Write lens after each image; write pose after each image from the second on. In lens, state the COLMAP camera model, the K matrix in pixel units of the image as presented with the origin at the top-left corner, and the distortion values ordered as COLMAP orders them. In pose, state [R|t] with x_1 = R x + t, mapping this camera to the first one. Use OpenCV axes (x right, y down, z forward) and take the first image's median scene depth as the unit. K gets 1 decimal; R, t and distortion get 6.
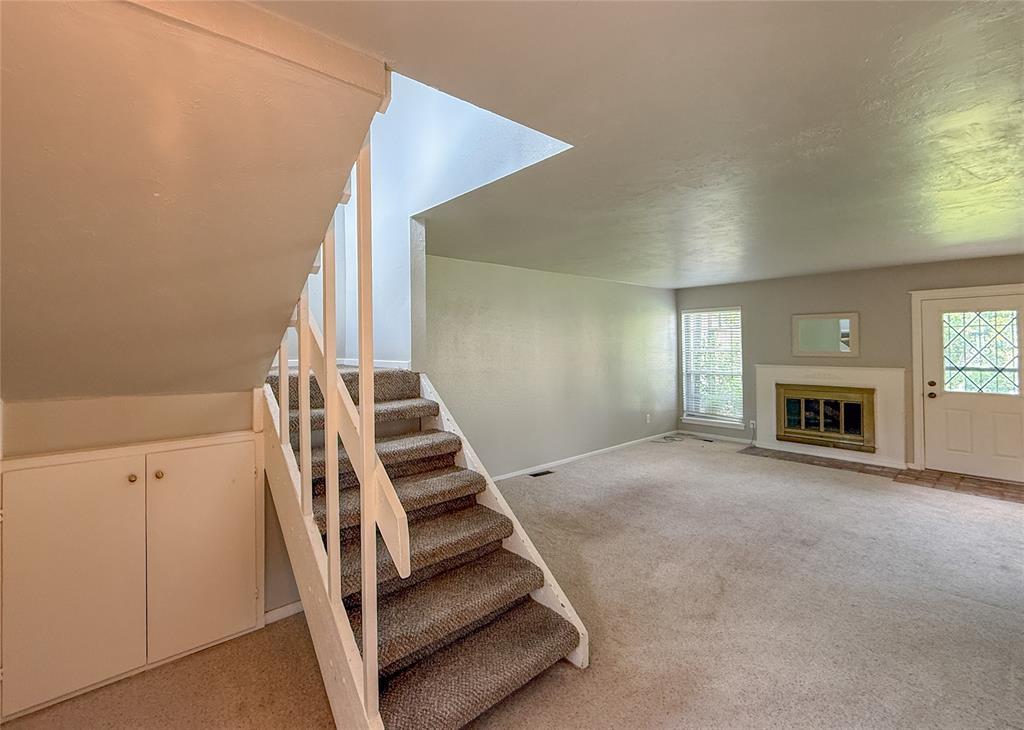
lens RADIAL K [[452.5, 0, 457.9], [0, 452.5, 340.5], [0, 0, 1]] dist [-0.000044, 0.000059]
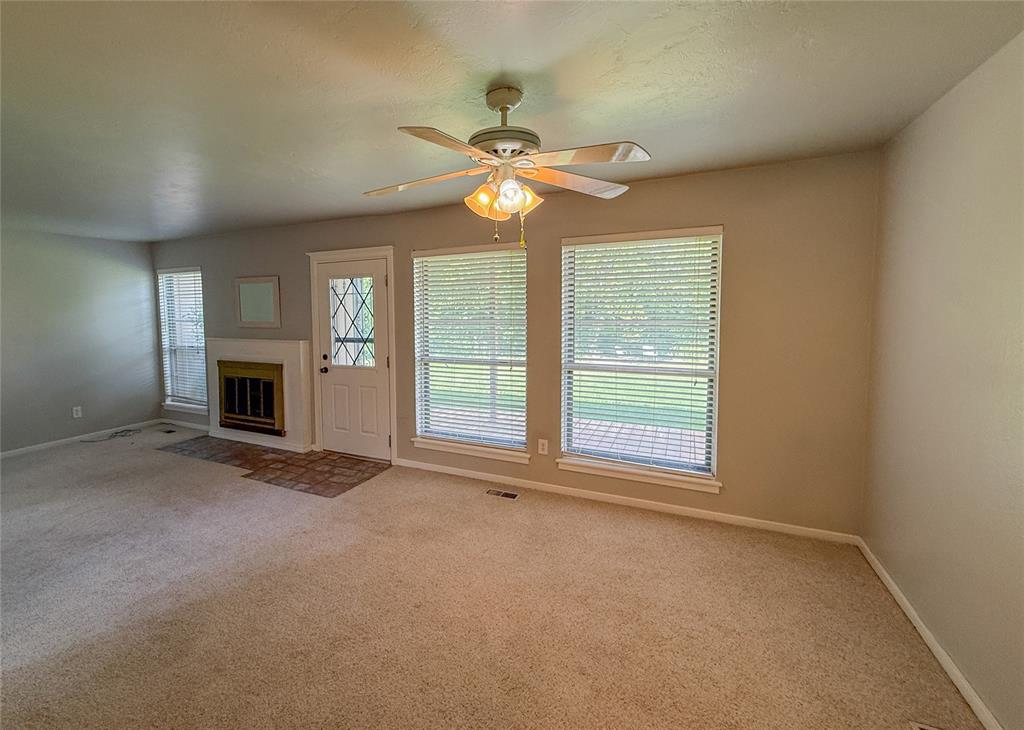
lens RADIAL K [[452.5, 0, 457.9], [0, 452.5, 340.5], [0, 0, 1]] dist [-0.000044, 0.000059]
pose [[0.906111, -0.029301, 0.422025, 0.803606], [-0.002486, 0.997212, 0.074575, -0.005047], [-0.423034, -0.068623, 0.903512, 0.065506]]
